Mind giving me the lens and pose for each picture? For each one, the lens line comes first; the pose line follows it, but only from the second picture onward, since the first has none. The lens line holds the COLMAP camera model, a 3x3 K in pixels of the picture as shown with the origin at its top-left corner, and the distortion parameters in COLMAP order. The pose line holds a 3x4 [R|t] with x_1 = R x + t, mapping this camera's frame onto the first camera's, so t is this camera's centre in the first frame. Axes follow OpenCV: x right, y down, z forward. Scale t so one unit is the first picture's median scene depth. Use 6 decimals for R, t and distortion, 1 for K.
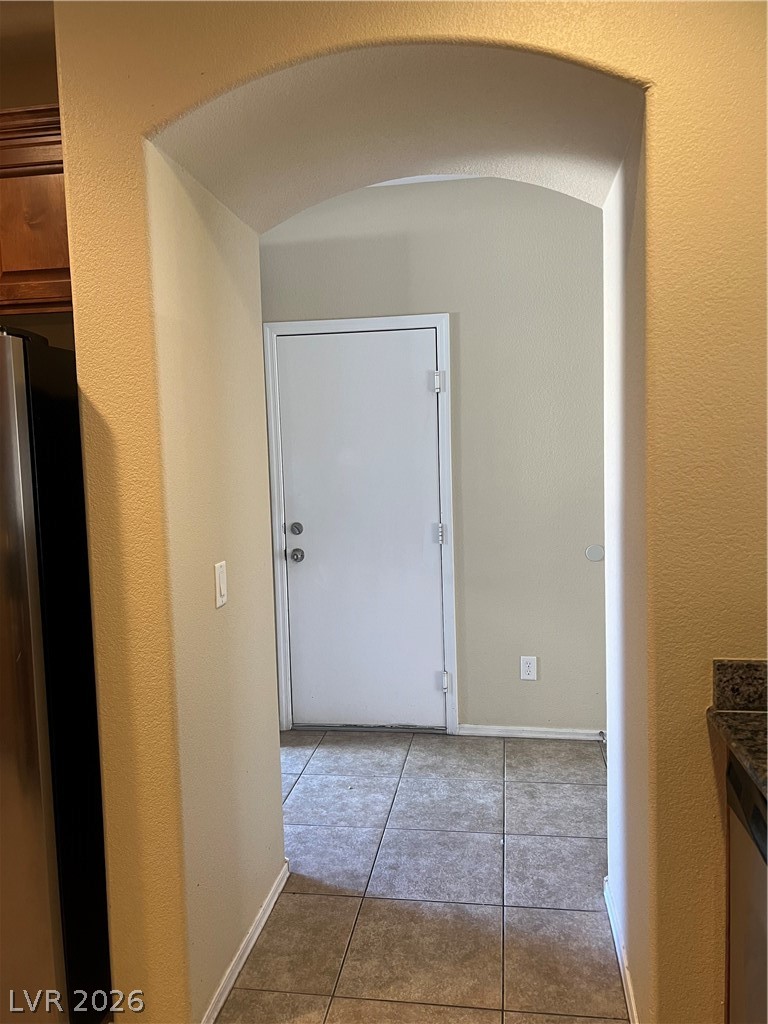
lens RADIAL K [[763.7, 0, 387.9], [0, 763.7, 504.5], [0, 0, 1]] dist [0.038950, -0.043900]
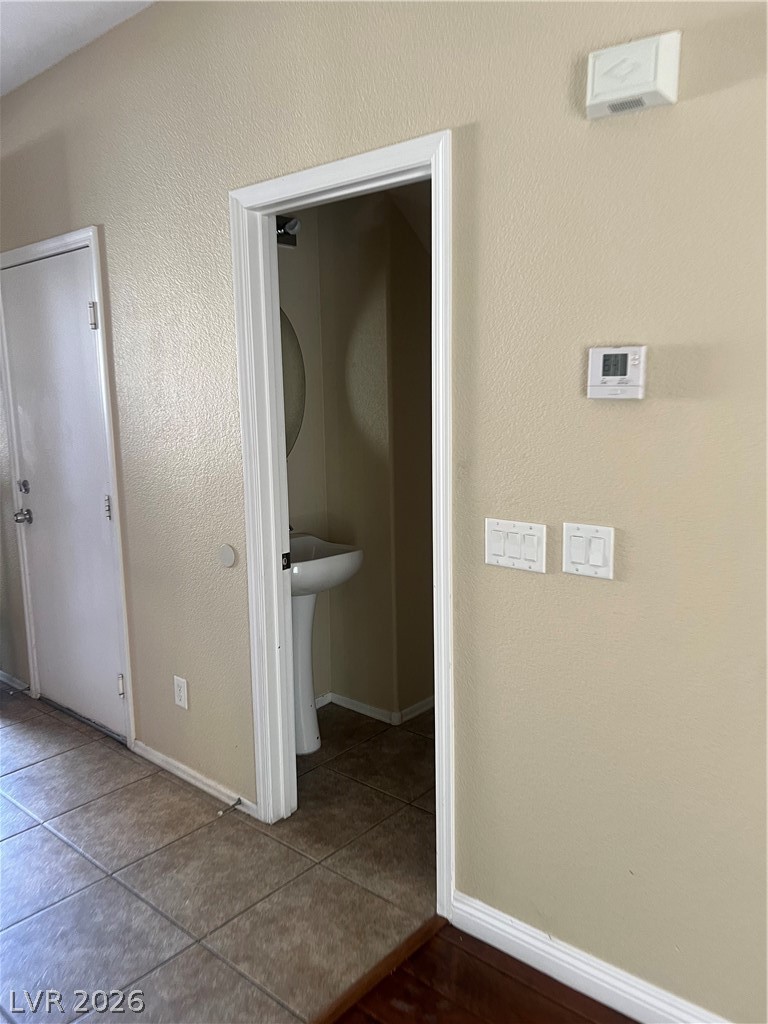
lens RADIAL K [[763.7, 0, 382.9], [0, 763.7, 521.1], [0, 0, 1]] dist [0.038950, -0.043900]
pose [[0.844197, 0.103254, -0.525994, 0.746683], [-0.048747, 0.991994, 0.116493, -0.056681], [0.533812, -0.072703, 0.842472, 0.475336]]
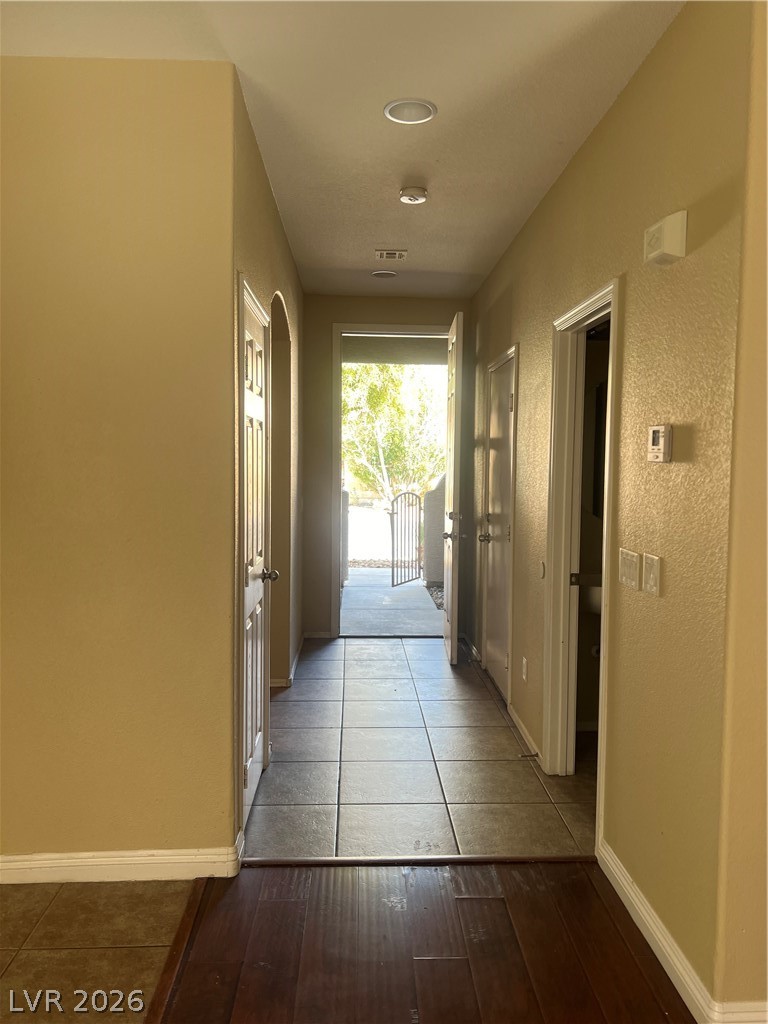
lens RADIAL K [[763.7, 0, 384.5], [0, 763.7, 511.8], [0, 0, 1]] dist [0.038950, -0.043900]
pose [[0.185339, 0.095268, -0.978046, 1.170421], [-0.084089, 0.993176, 0.080807, -0.072795], [0.979070, 0.067266, 0.192085, 0.596081]]
